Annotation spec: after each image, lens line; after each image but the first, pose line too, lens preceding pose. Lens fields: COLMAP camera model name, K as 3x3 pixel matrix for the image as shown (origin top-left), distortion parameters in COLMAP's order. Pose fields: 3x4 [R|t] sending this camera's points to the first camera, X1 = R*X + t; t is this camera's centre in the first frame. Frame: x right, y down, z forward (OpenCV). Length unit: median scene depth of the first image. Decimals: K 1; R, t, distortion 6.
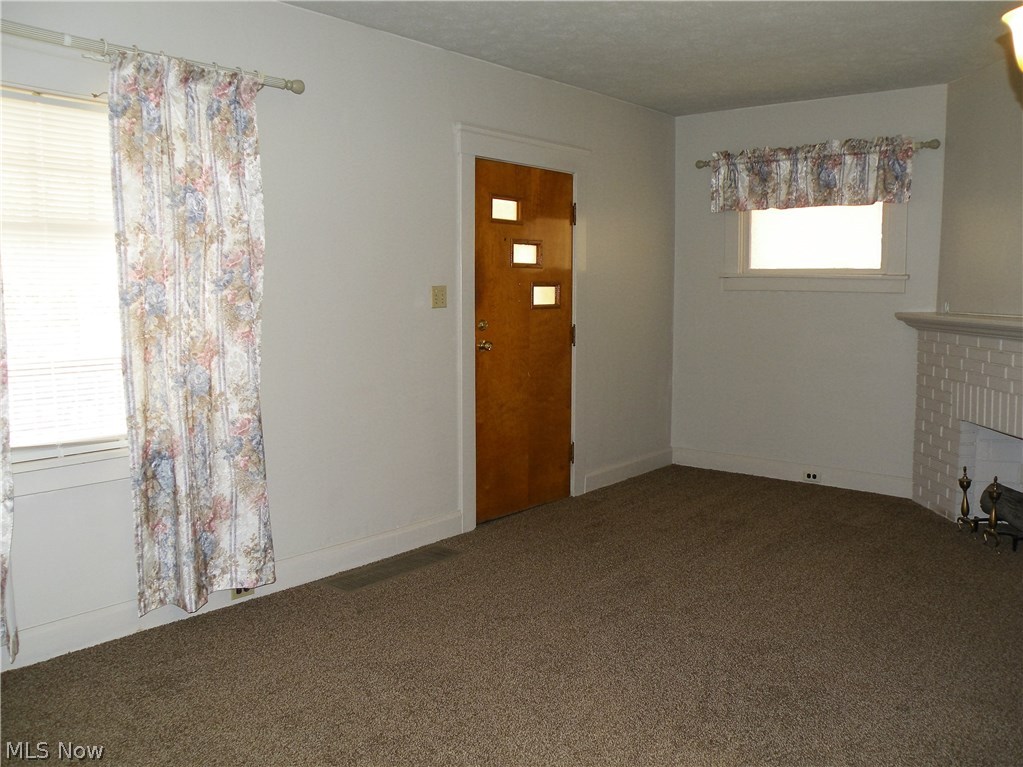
lens RADIAL K [[821.3, 0, 511.5], [0, 821.3, 383.5], [0, 0, 1]] dist [-0.171161, 0.148567]
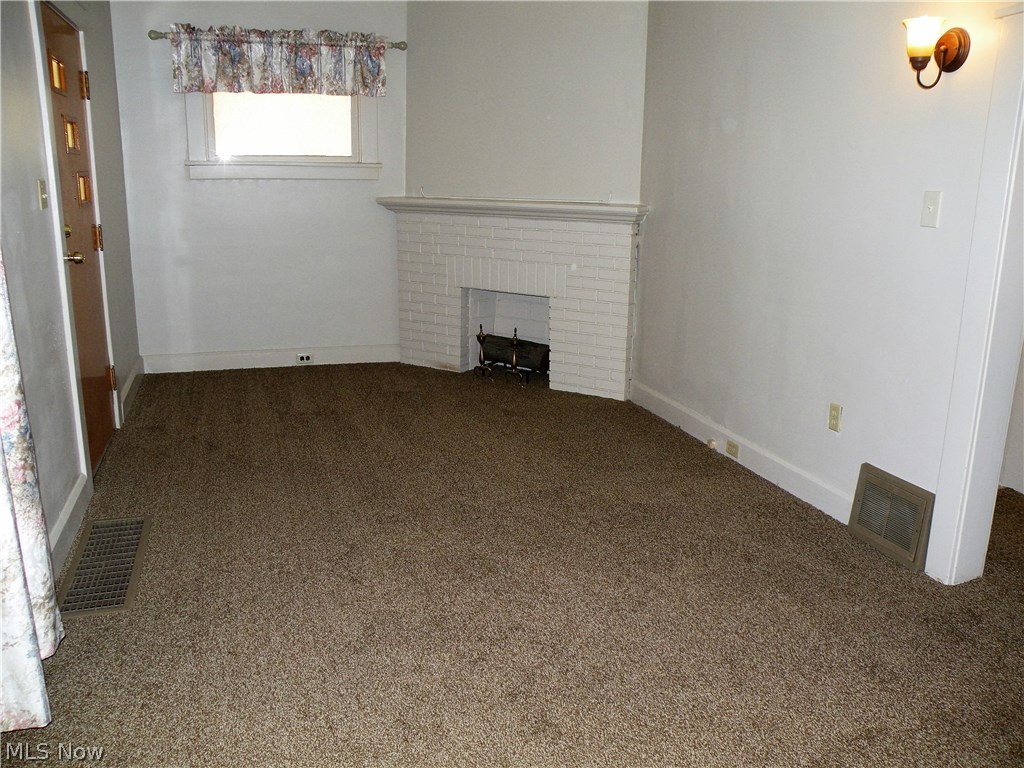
lens RADIAL K [[822.1, 0, 512.0], [0, 822.1, 384.0], [0, 0, 1]] dist [-0.171161, 0.148567]
pose [[0.545061, -0.204243, 0.813138, -0.360707], [0.076612, 0.977949, 0.194285, -0.038287], [-0.834889, -0.043602, 0.548689, 0.200192]]
